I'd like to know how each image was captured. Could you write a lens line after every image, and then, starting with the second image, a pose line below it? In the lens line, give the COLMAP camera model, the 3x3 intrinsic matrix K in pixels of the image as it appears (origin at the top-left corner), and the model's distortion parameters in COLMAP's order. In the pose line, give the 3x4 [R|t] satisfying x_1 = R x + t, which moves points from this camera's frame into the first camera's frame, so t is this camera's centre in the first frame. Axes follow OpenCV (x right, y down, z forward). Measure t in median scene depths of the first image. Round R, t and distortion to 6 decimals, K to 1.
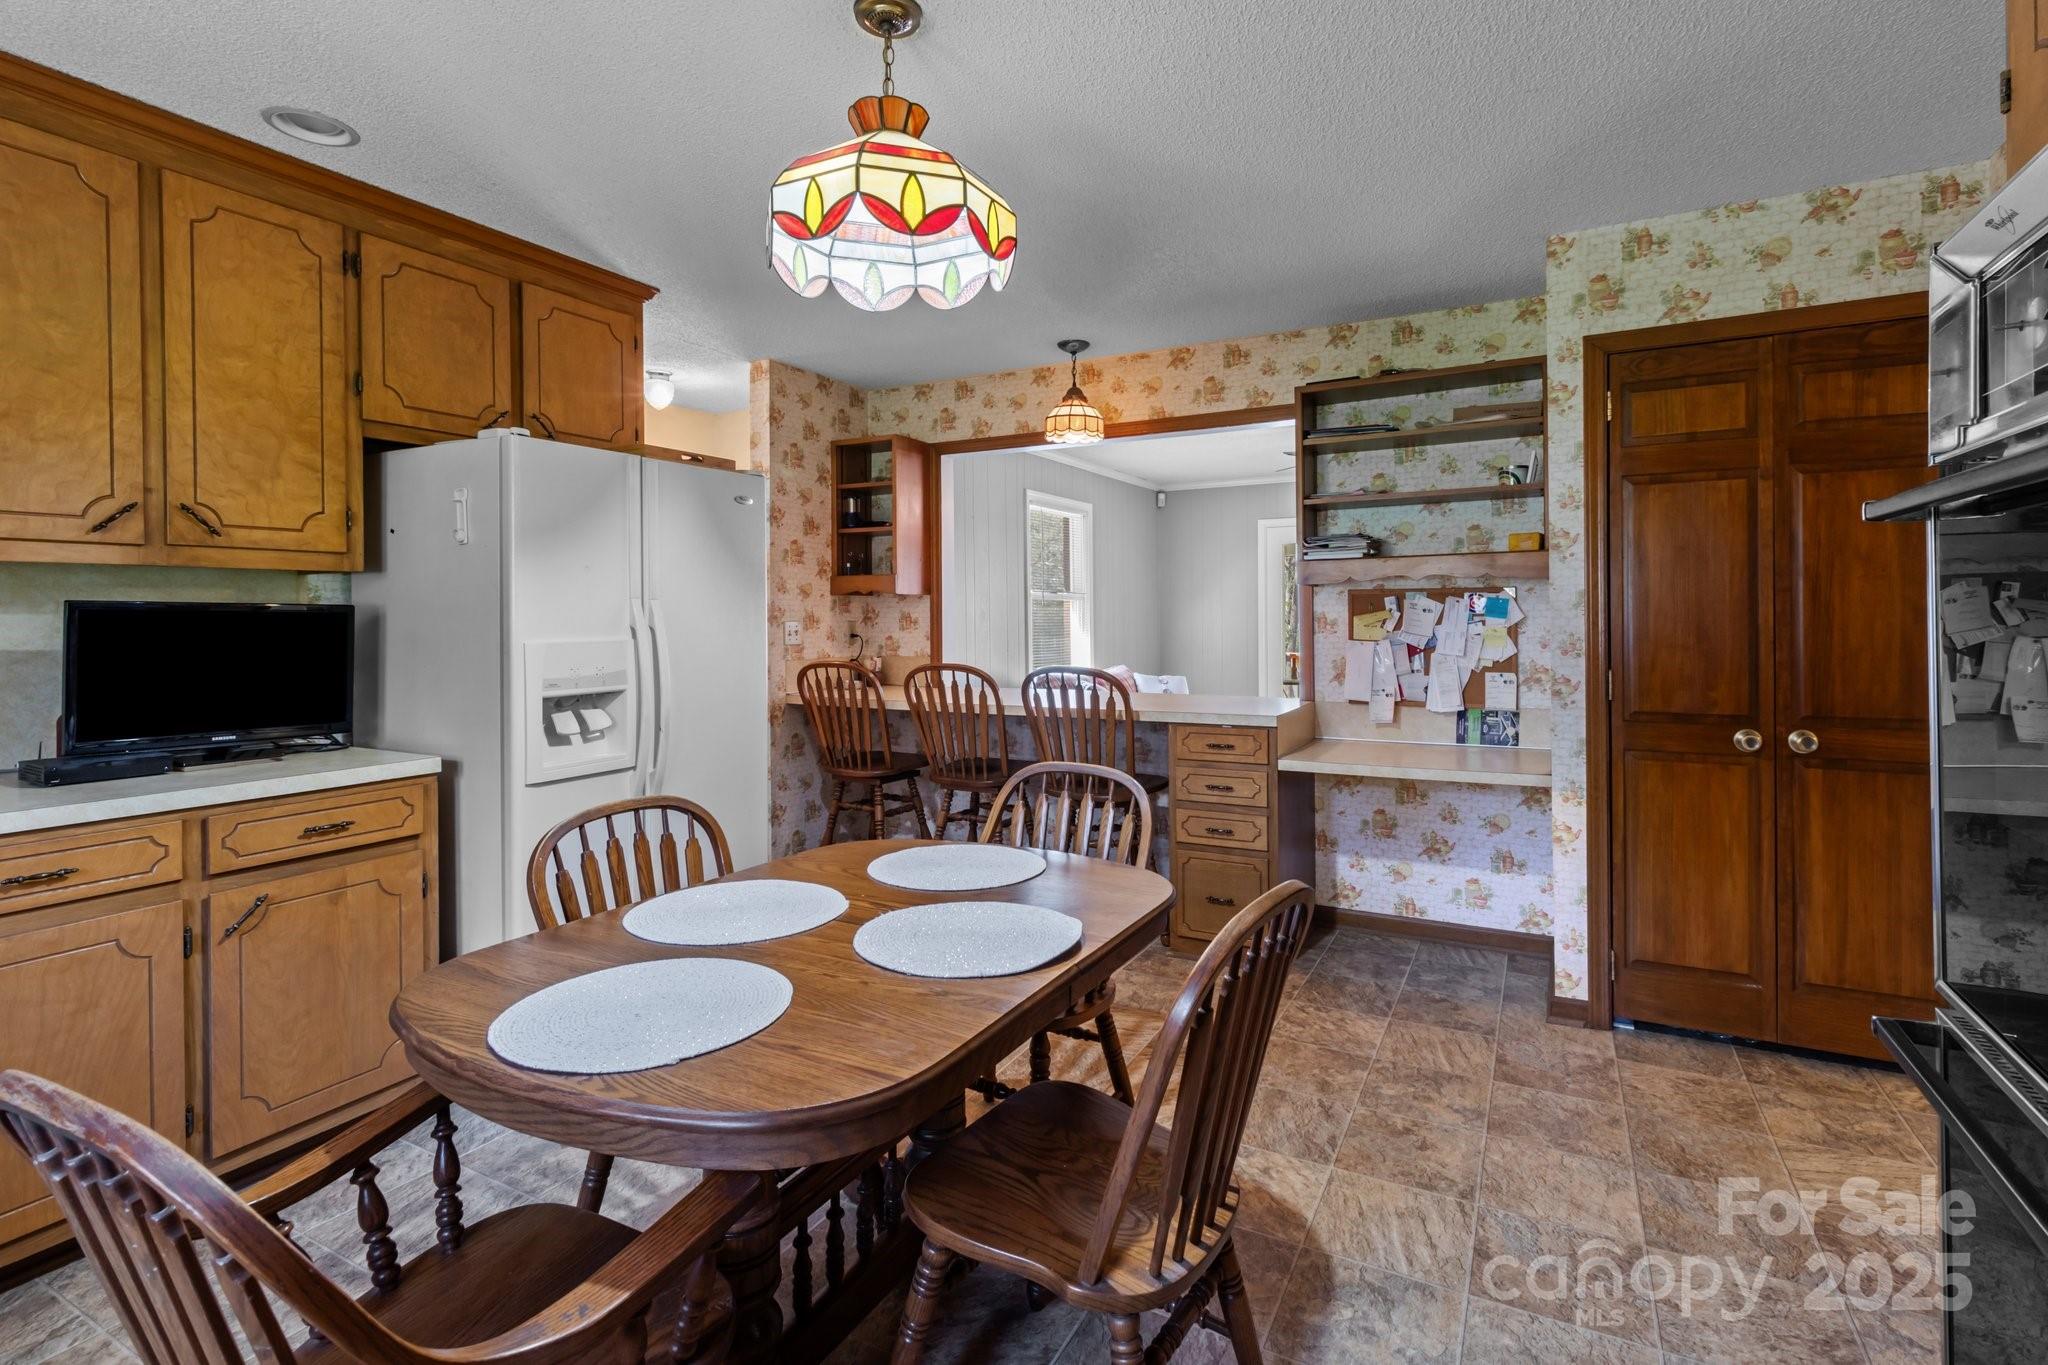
lens RADIAL K [[958.7, 0, 1045.4], [0, 958.7, 617.3], [0, 0, 1]] dist [0.001664, 0.000520]
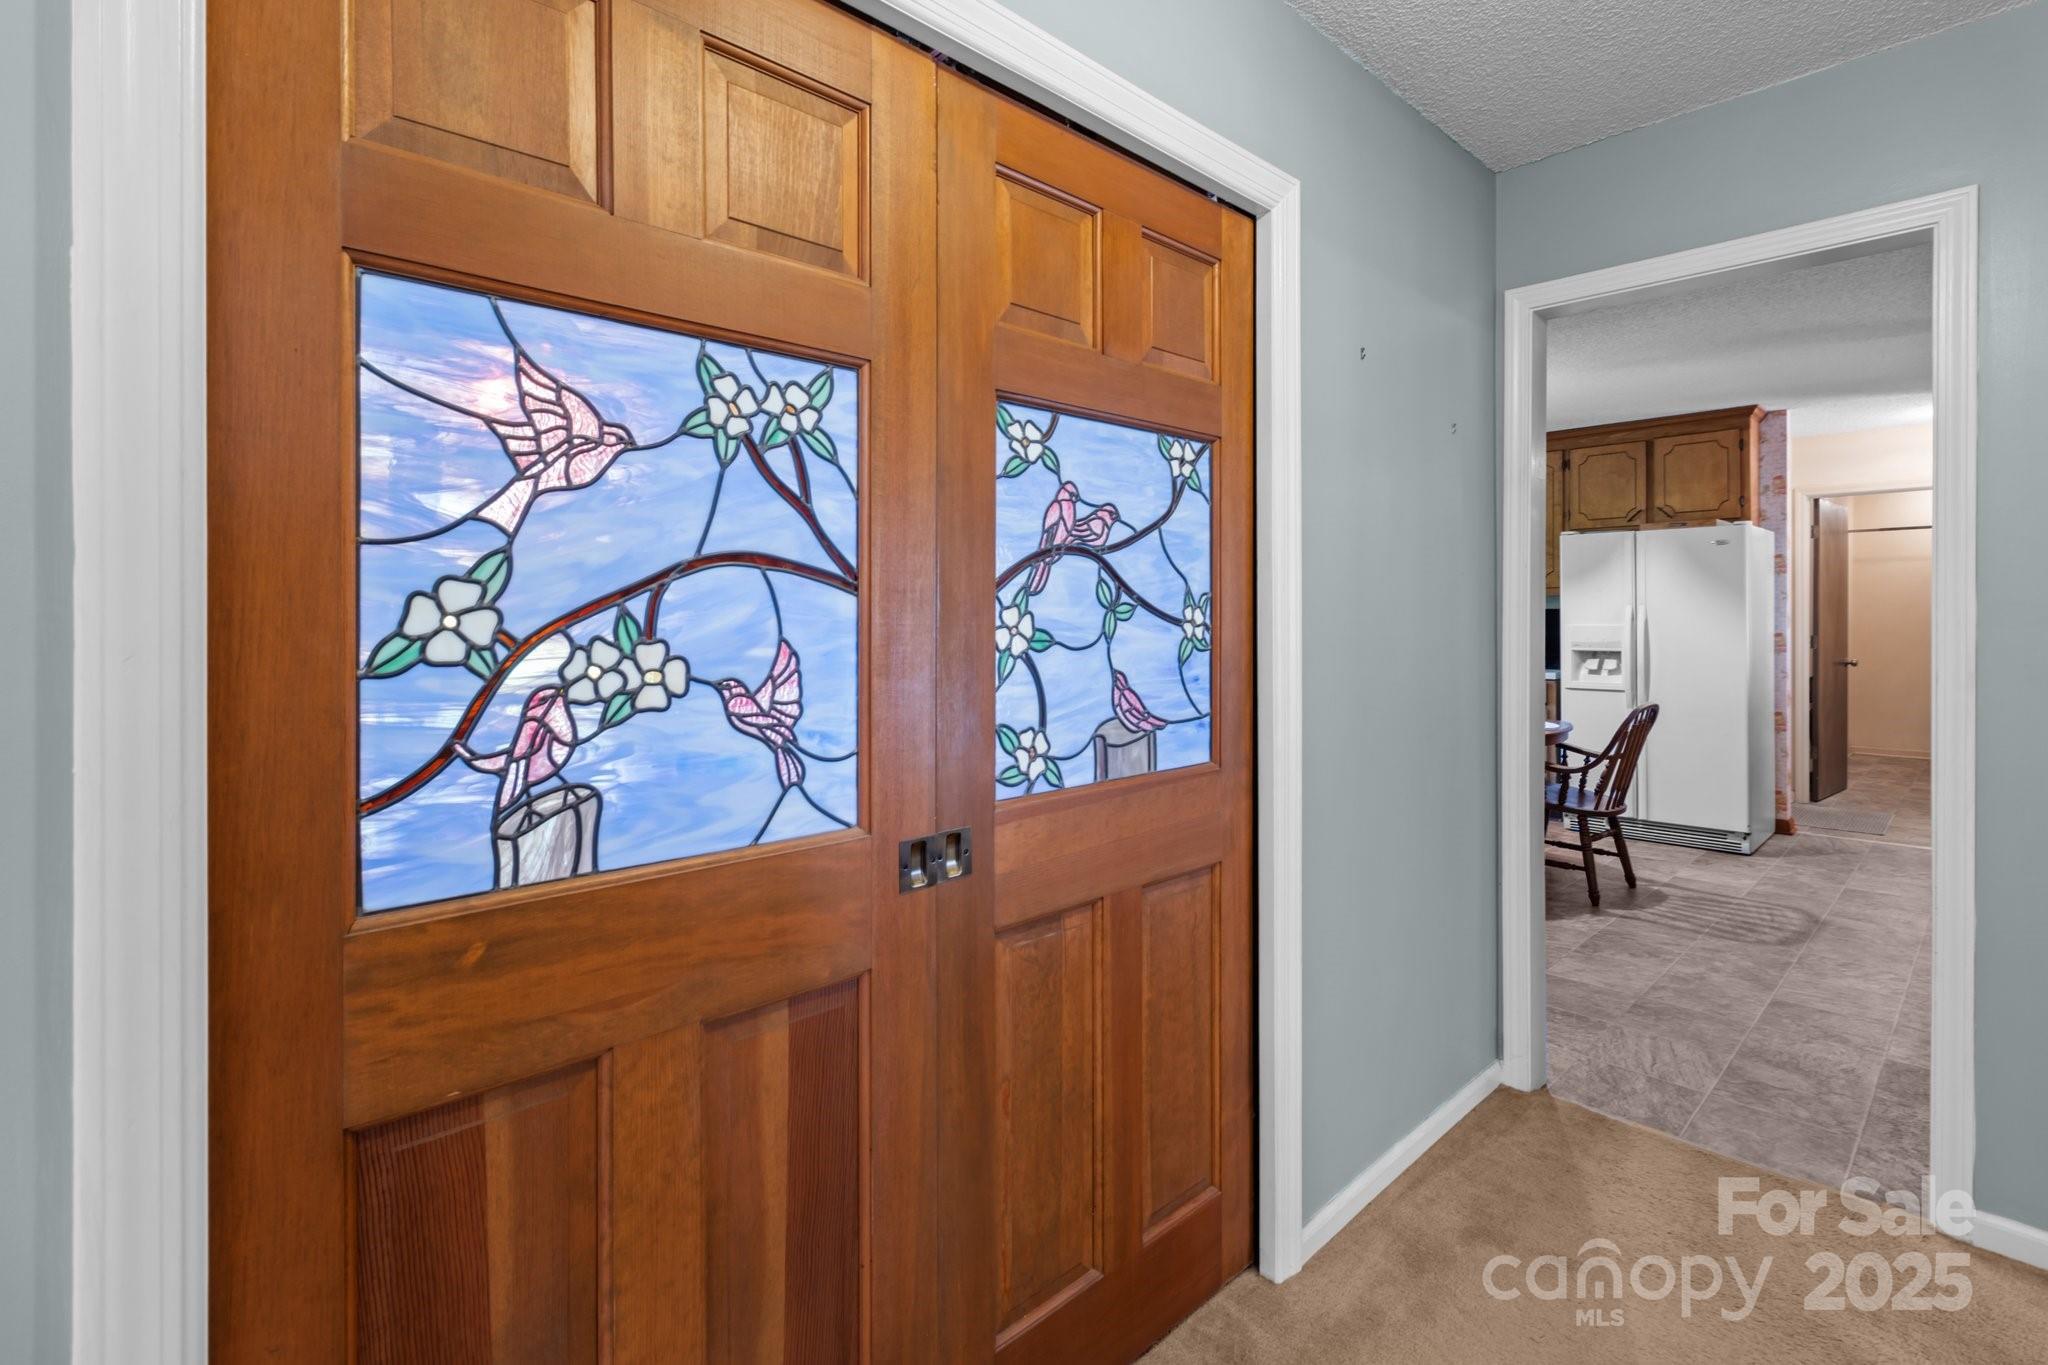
lens RADIAL K [[958.7, 0, 1018.6], [0, 958.7, 613.7], [0, 0, 1]] dist [0.001664, 0.000520]
pose [[-0.321219, 0.009925, -0.946953, 1.100174], [0.001467, 0.999949, 0.009983, -0.014214], [0.947004, 0.001818, -0.321217, 0.269437]]
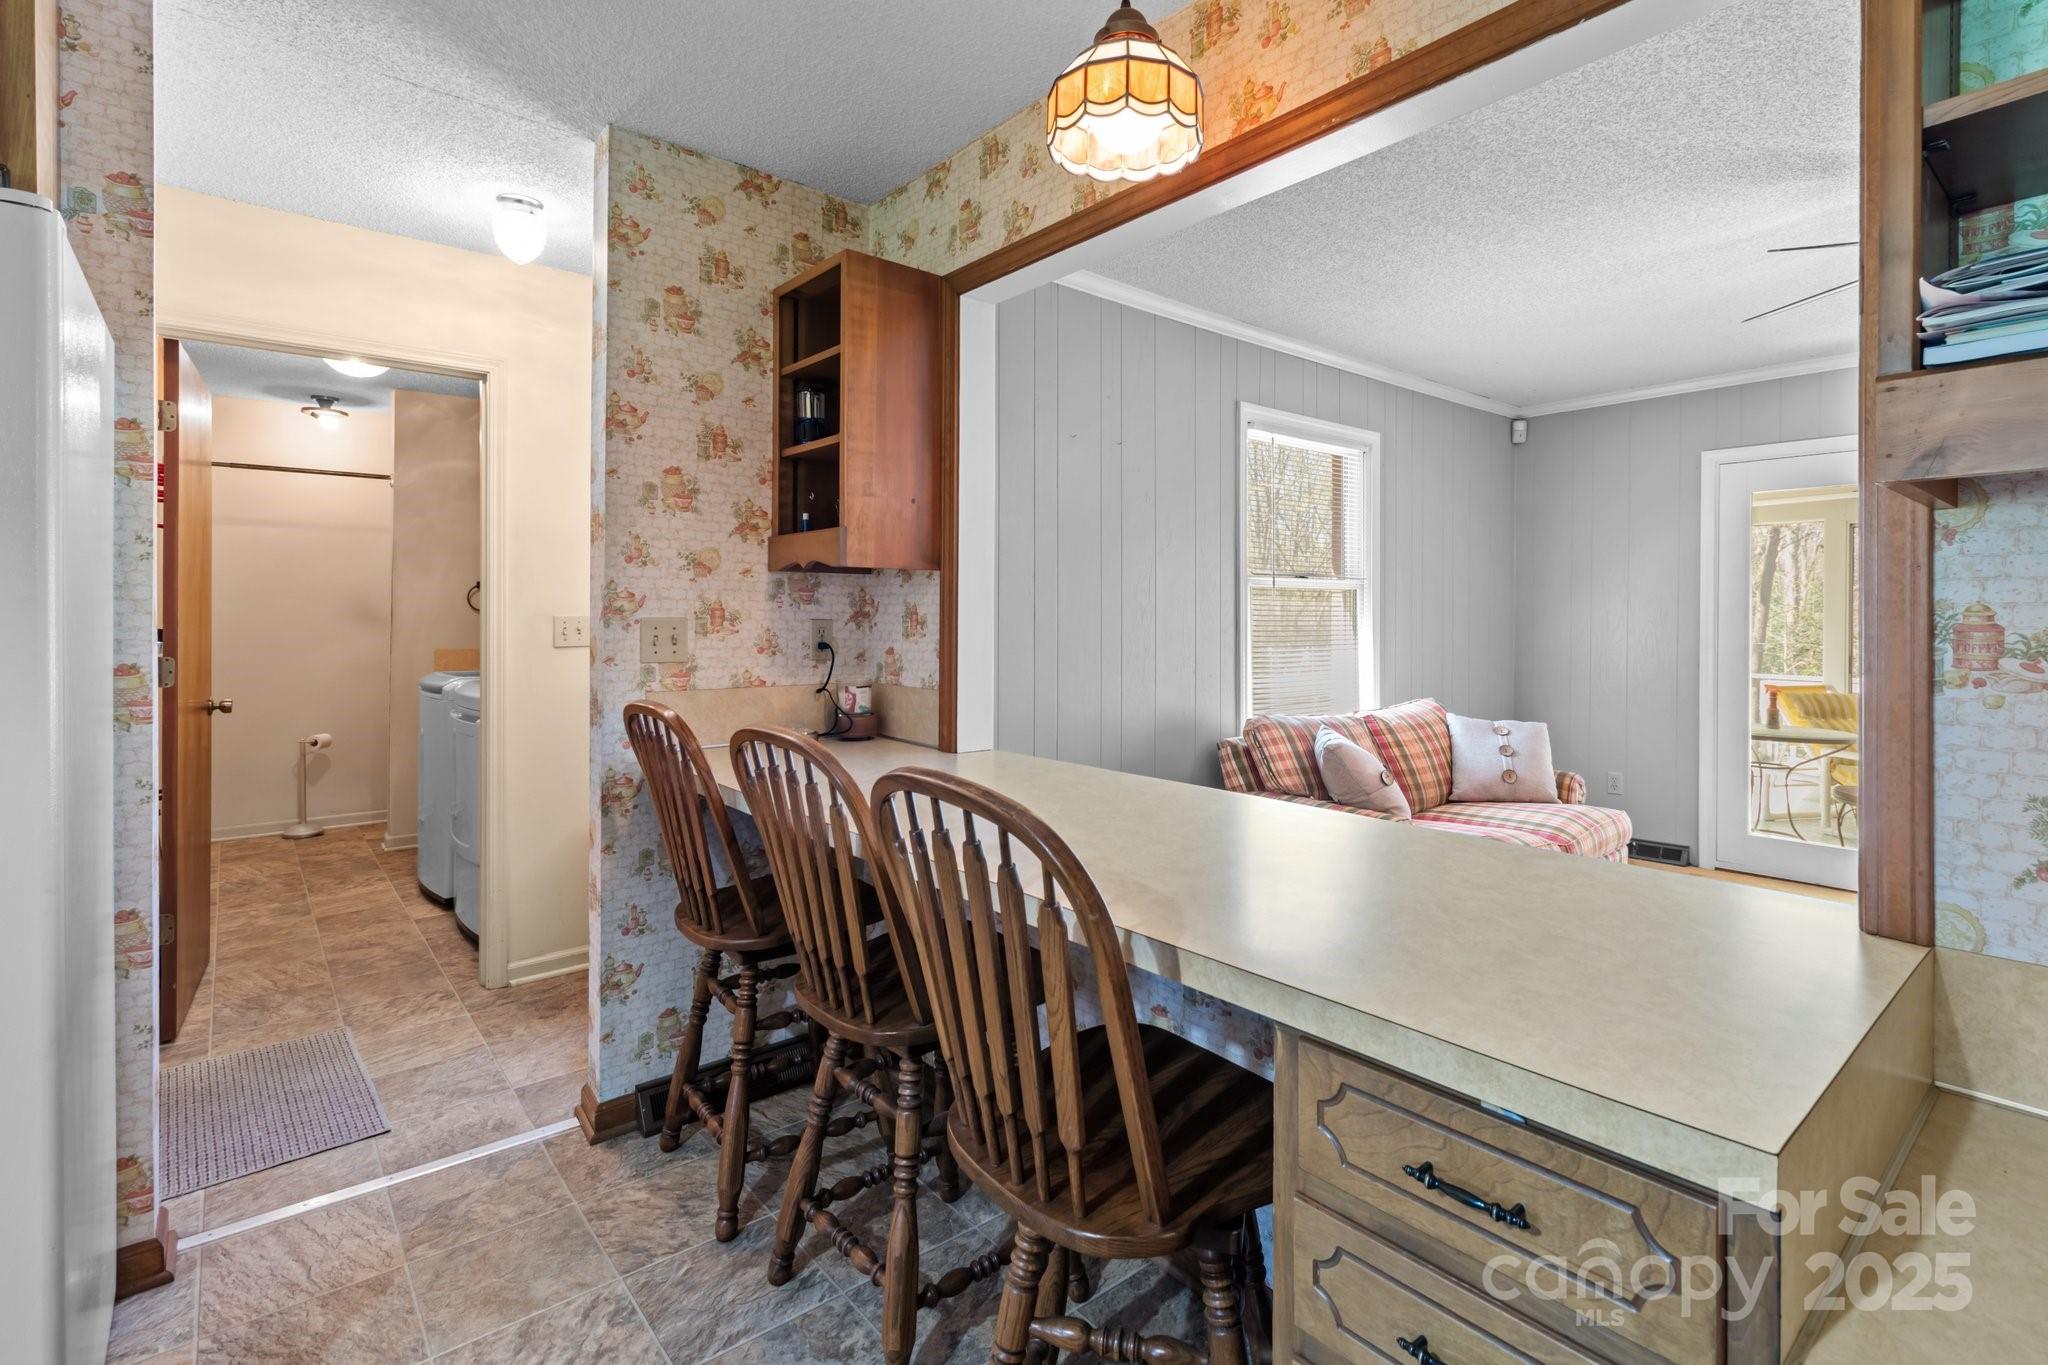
lens RADIAL K [[958.7, 0, 1044.3], [0, 958.7, 616.8], [0, 0, 1]] dist [0.001664, 0.000520]
pose [[0.927029, 0.011473, -0.374815, 0.130354], [-0.011269, 0.999933, 0.002735, -0.000547], [0.374821, 0.001688, 0.927095, 0.568771]]
